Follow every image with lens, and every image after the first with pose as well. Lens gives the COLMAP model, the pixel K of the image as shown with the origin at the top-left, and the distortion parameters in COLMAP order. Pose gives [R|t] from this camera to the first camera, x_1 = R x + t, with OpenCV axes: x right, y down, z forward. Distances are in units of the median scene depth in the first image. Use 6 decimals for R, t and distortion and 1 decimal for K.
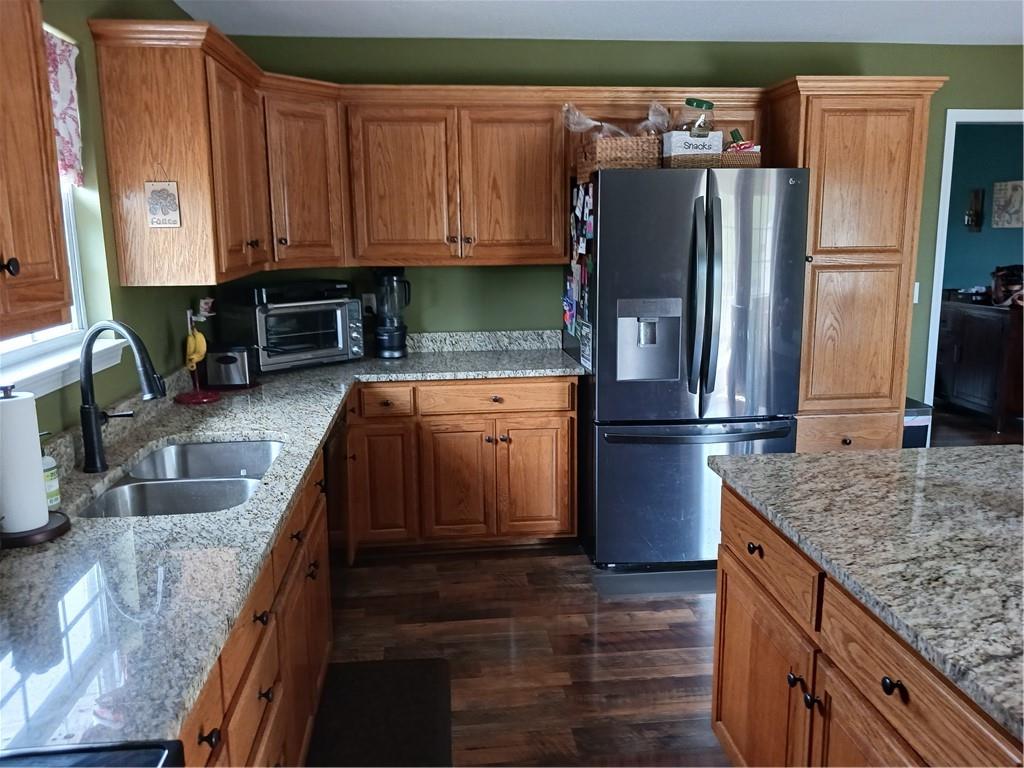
lens RADIAL K [[798.9, 0, 512.0], [0, 798.9, 384.0], [0, 0, 1]] dist [0.076082, -0.099090]
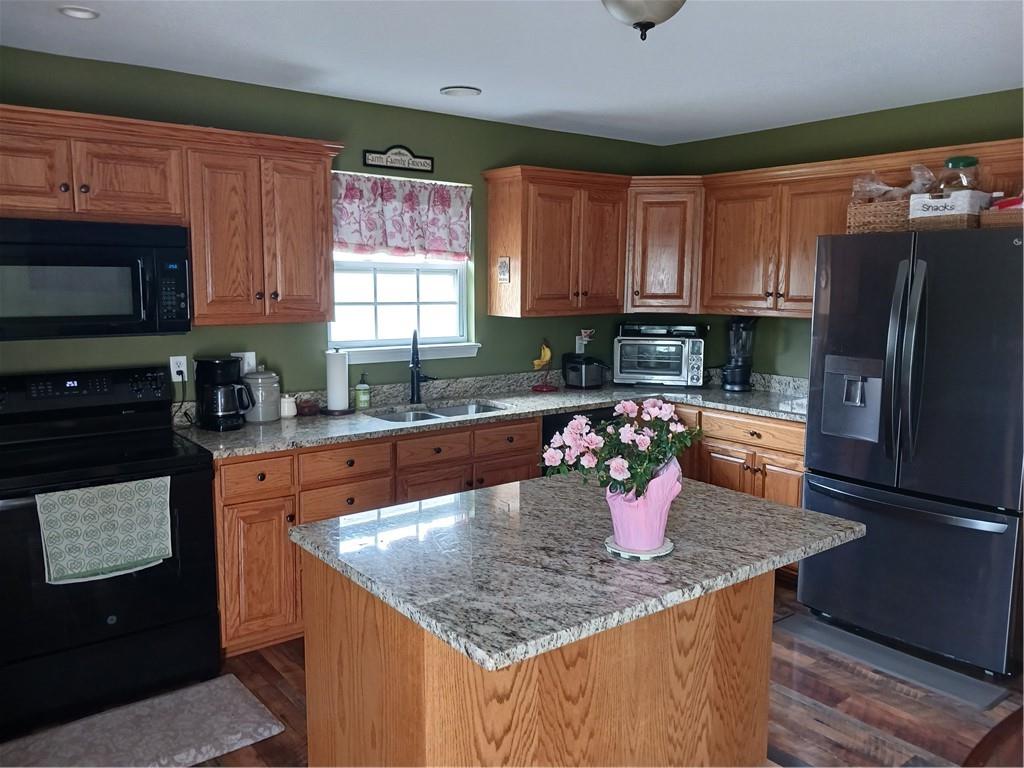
lens RADIAL K [[814.7, 0, 517.0], [0, 814.7, 368.2], [0, 0, 1]] dist [0.011338, -0.007314]
pose [[0.537043, 0.105602, -0.836919, 0.751002], [-0.173174, 0.984804, 0.013137, -0.028683], [0.825588, 0.137877, 0.547169, 0.067556]]
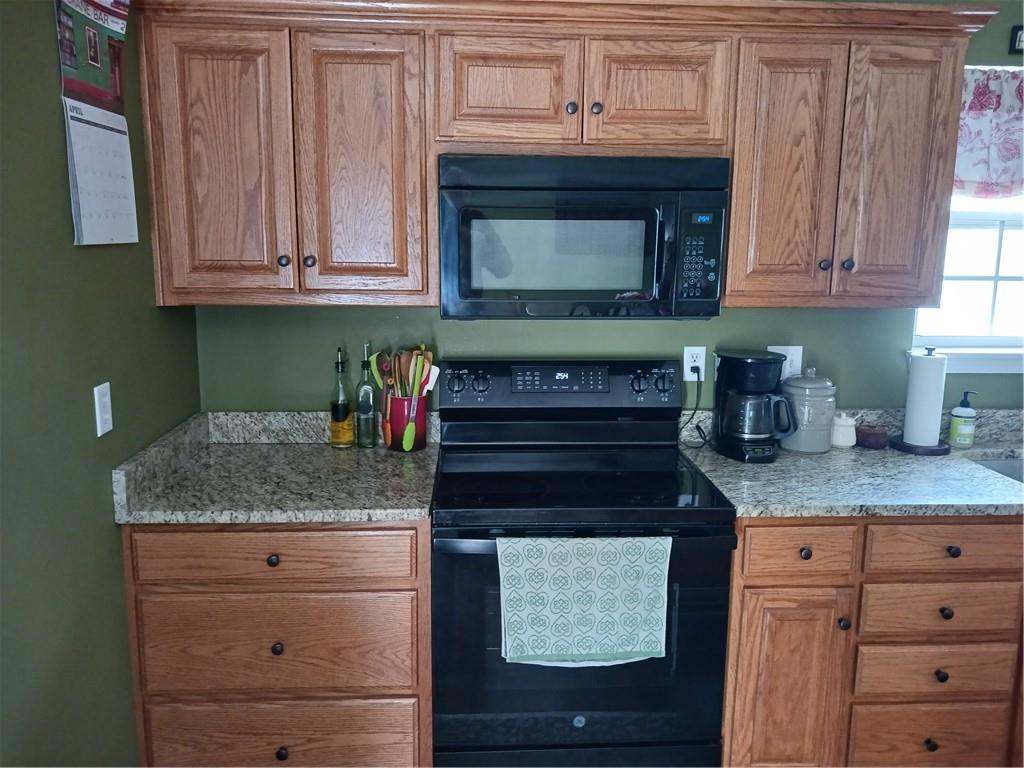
lens RADIAL K [[798.9, 0, 512.0], [0, 798.9, 384.0], [0, 0, 1]] dist [0.076082, -0.099090]
pose [[-0.037406, 0.194866, -0.980116, 0.411944], [-0.205720, 0.958293, 0.198378, -0.033103], [0.977896, 0.209050, 0.004242, 0.113364]]
